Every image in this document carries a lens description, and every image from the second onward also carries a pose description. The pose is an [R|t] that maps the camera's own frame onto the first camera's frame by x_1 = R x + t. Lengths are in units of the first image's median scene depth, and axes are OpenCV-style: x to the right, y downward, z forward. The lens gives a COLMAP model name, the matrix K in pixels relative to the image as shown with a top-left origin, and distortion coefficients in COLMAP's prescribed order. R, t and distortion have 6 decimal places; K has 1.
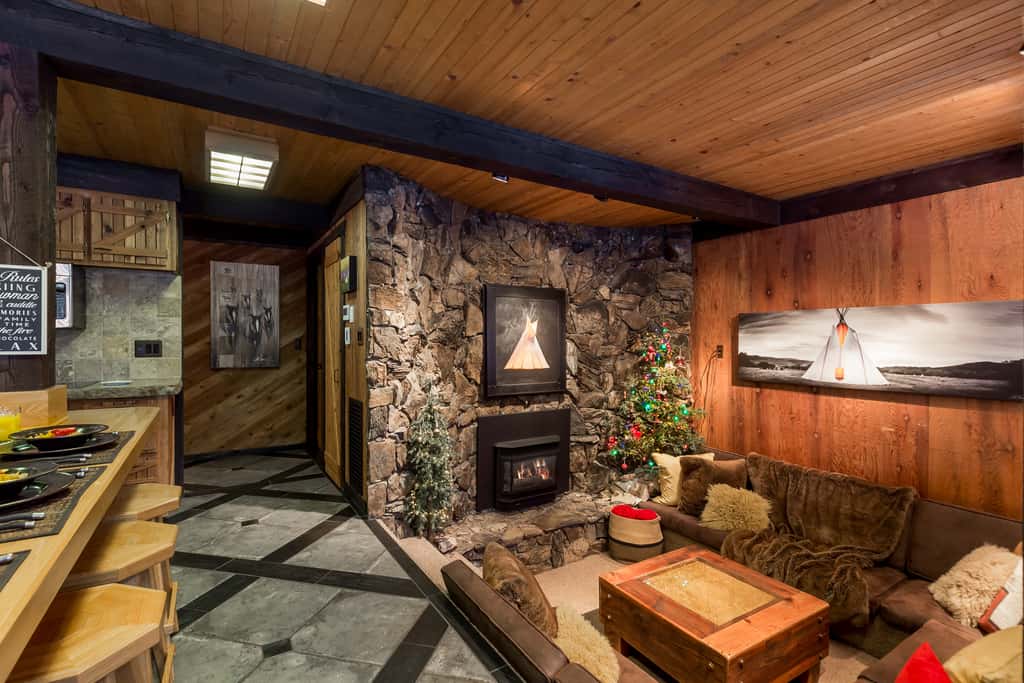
lens RADIAL K [[470.5, 0, 510.4], [0, 470.5, 339.4], [0, 0, 1]] dist [0.014810, -0.002743]
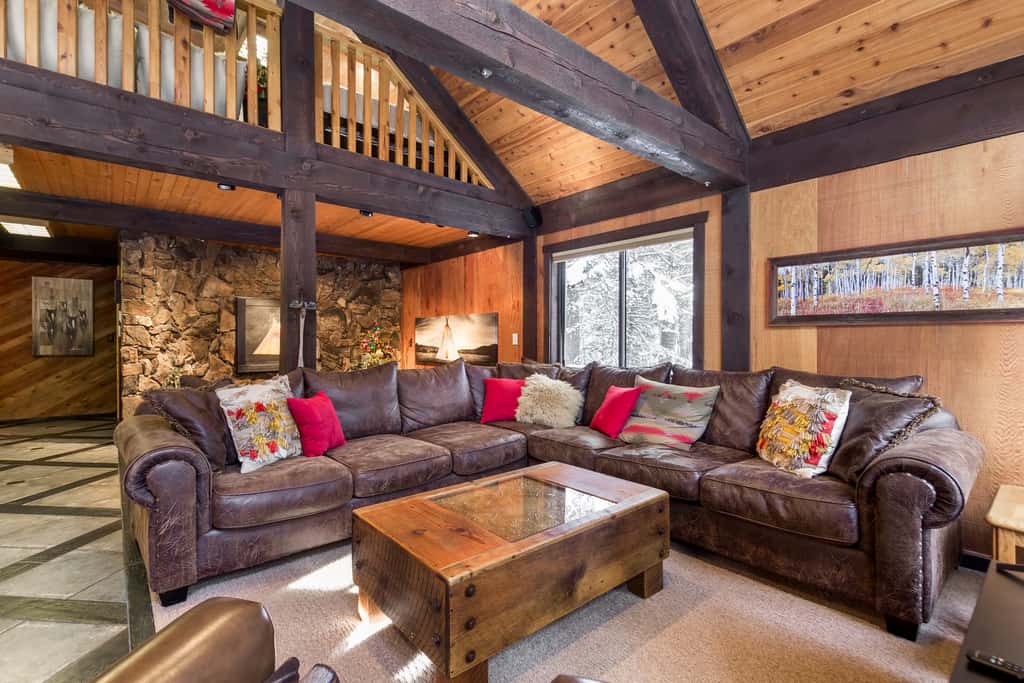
lens RADIAL K [[470.5, 0, 516.6], [0, 470.5, 339.0], [0, 0, 1]] dist [0.014810, -0.002743]
pose [[0.990619, -0.000046, 0.136655, 0.664782], [-0.000083, 1.000000, 0.000942, 0.014730], [-0.136655, -0.000944, 0.990618, -0.647621]]
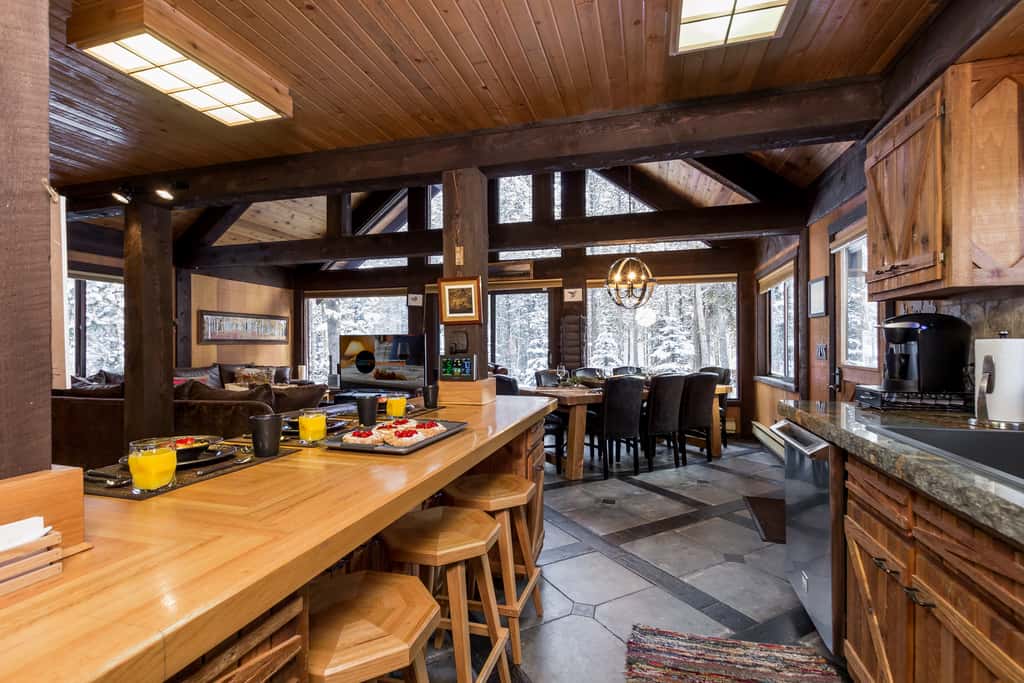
lens RADIAL K [[470.5, 0, 507.5], [0, 470.5, 343.8], [0, 0, 1]] dist [0.014810, -0.002743]
pose [[-0.643084, 0.002057, 0.765793, -0.792206], [0.001301, 0.999998, -0.001593, -0.002228], [-0.765794, -0.000028, -0.643085, 0.379615]]
